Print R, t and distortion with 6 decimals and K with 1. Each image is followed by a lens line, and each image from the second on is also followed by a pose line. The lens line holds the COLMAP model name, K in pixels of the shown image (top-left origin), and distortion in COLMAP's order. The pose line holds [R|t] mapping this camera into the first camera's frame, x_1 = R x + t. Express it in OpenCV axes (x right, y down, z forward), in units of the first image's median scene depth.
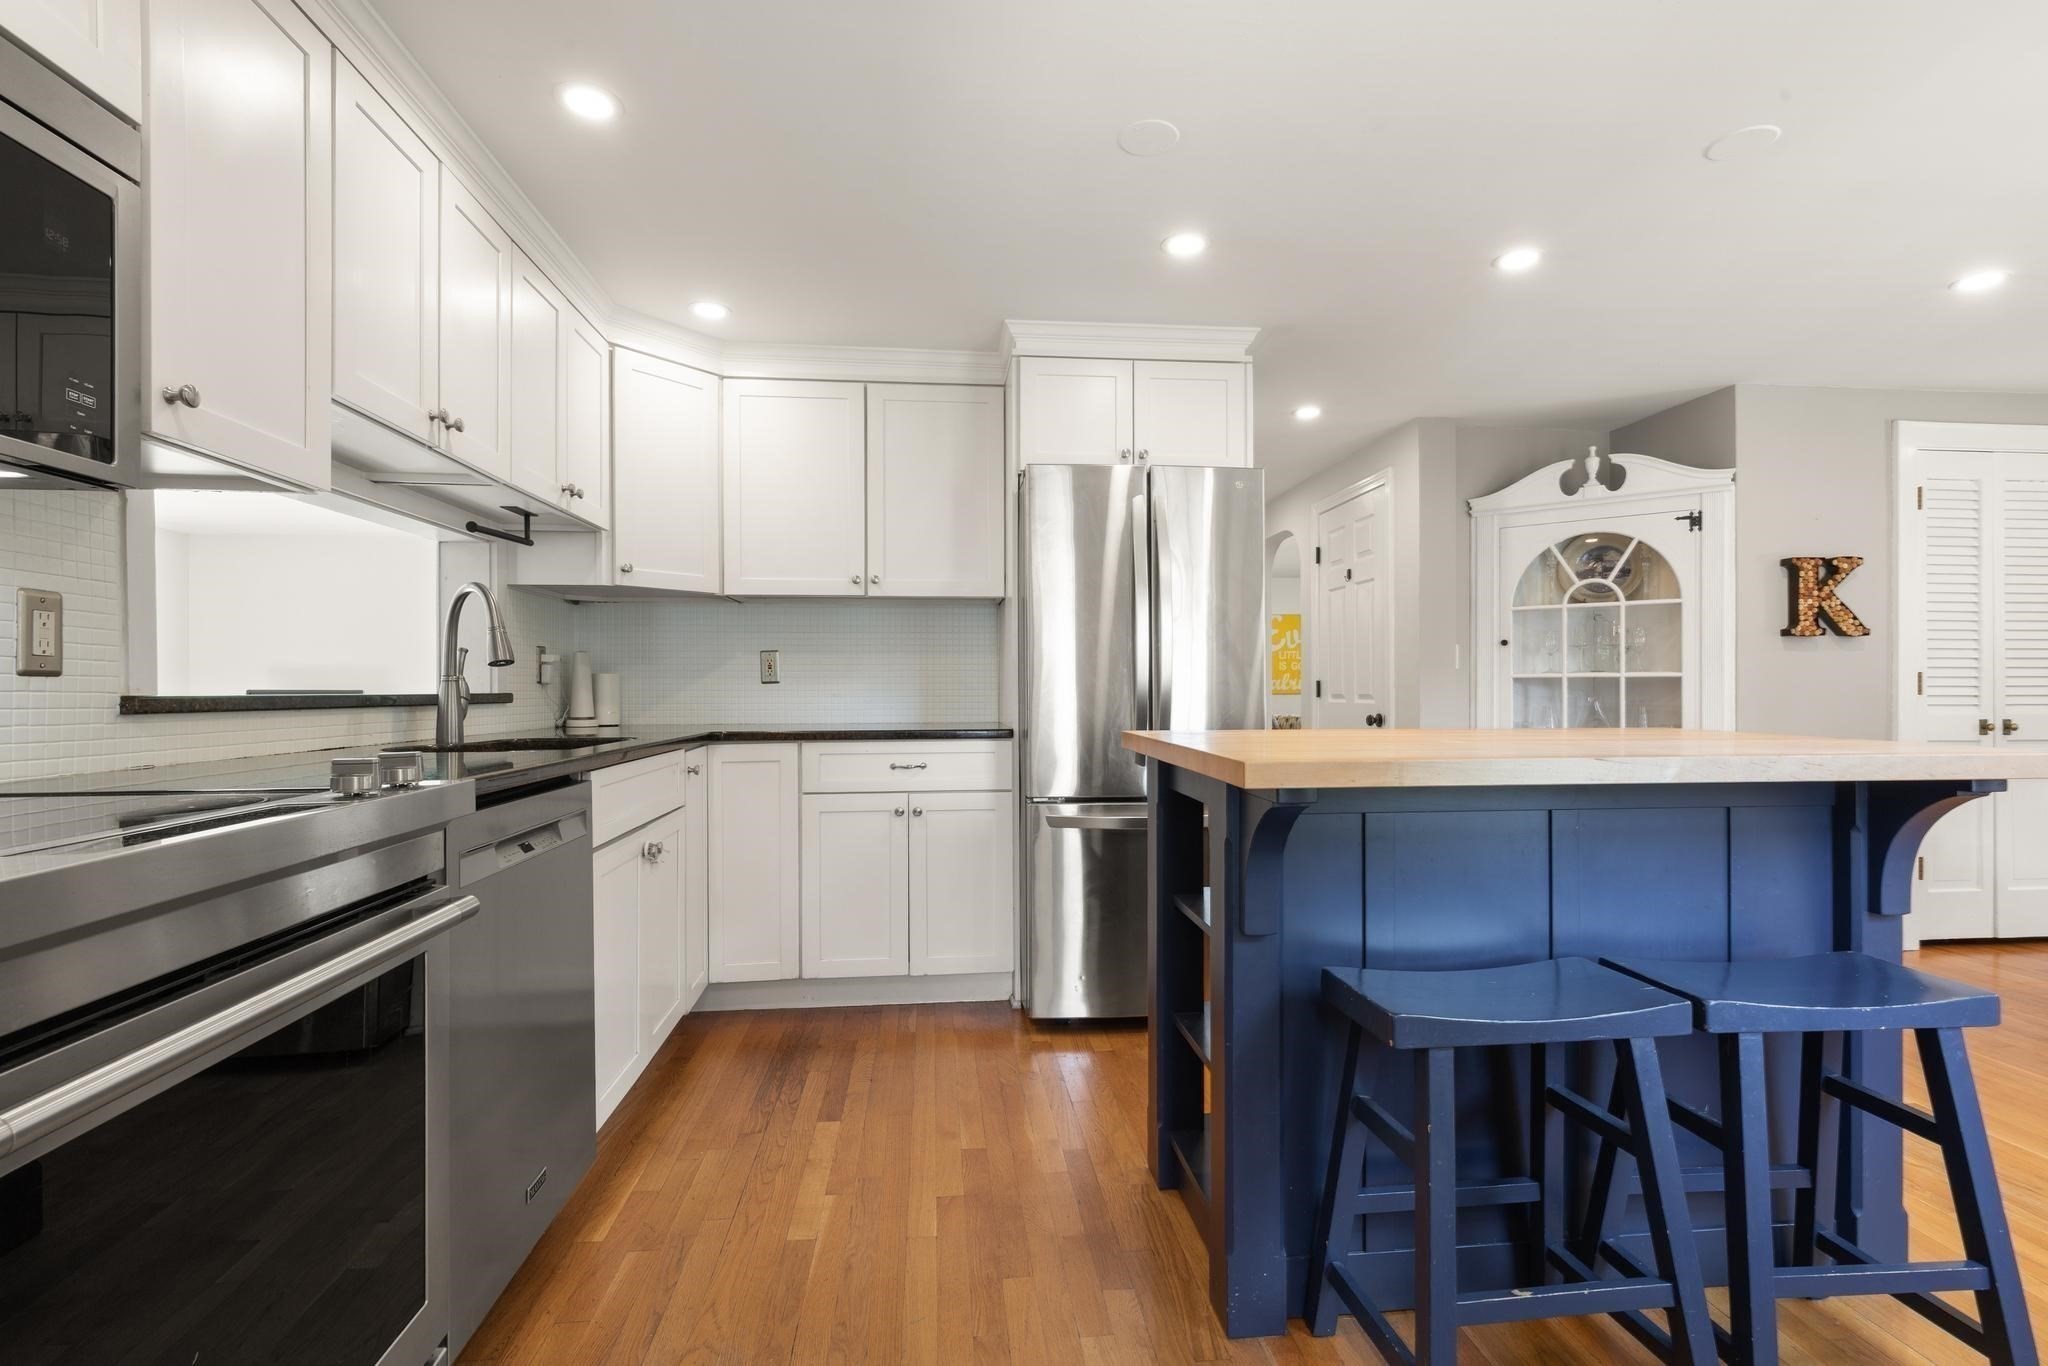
lens RADIAL K [[936.1, 0, 1030.2], [0, 936.1, 687.0], [0, 0, 1]] dist [-0.000170, 0.000151]
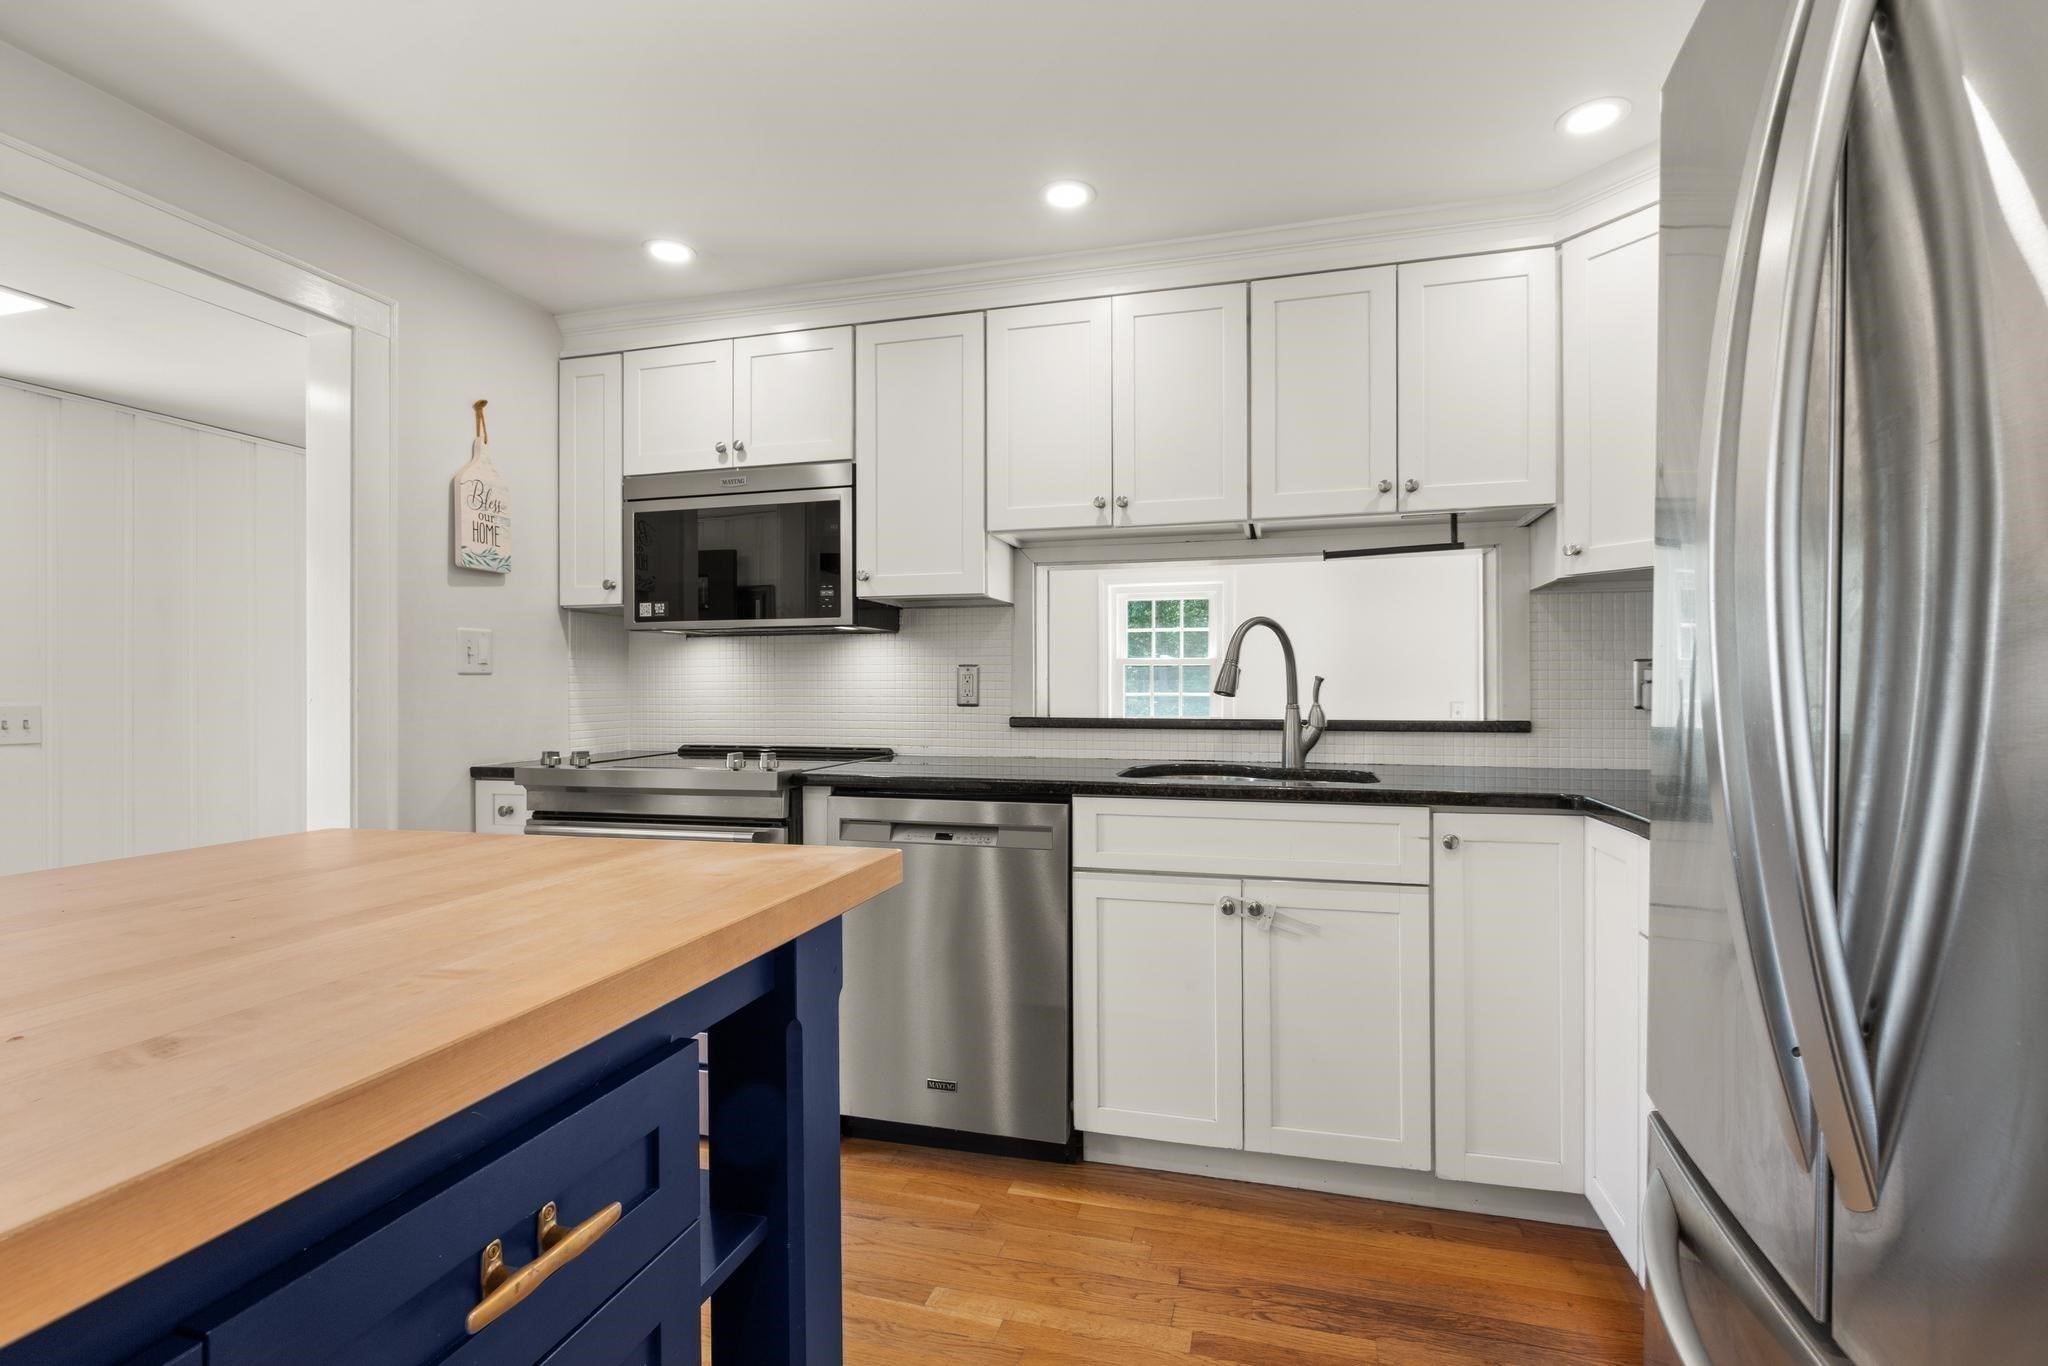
lens RADIAL K [[936.1, 0, 1030.2], [0, 936.1, 687.0], [0, 0, 1]] dist [-0.000170, 0.000151]
pose [[-0.366286, 0.005969, -0.930483, 0.402332], [0.005413, 0.999976, 0.004284, -0.031294], [0.930487, -0.003468, -0.366309, 0.941725]]
